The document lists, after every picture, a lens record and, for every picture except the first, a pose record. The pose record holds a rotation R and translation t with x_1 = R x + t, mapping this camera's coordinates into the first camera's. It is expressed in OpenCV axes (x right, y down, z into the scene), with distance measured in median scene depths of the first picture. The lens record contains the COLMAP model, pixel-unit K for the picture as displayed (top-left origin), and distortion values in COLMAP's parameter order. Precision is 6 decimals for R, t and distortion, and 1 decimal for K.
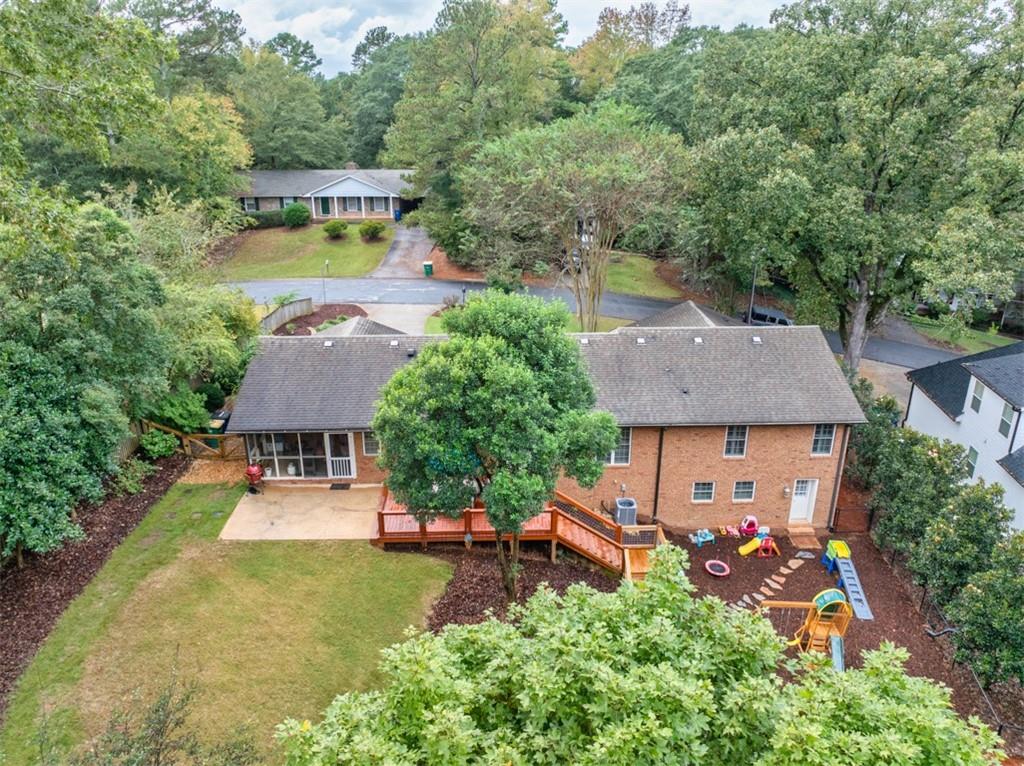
lens RADIAL K [[1258.8, 0, 510.1], [0, 1258.8, 380.0], [0, 0, 1]] dist [-0.027424, 0.000000]
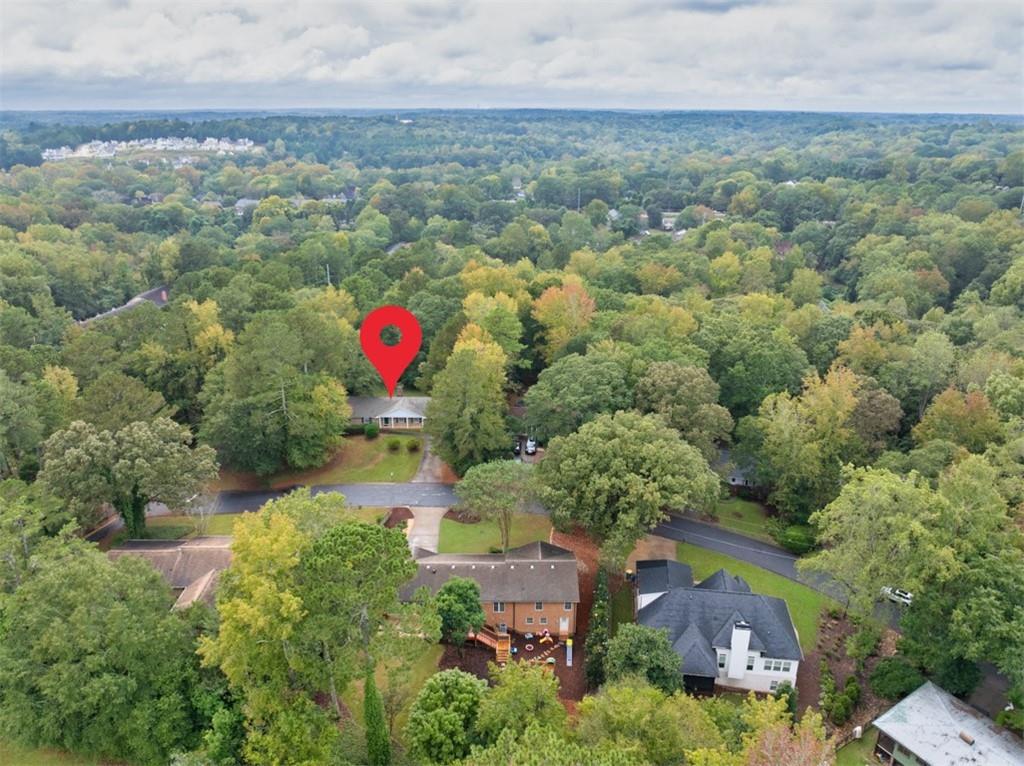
lens RADIAL K [[1258.8, 0, 513.9], [0, 1258.8, 385.8], [0, 0, 1]] dist [-0.027424, 0.000000]
pose [[0.999794, 0.016645, -0.011592, 0.143874], [-0.016726, 0.999837, -0.006870, -0.463663], [0.011476, 0.007062, 0.999909, -2.065435]]
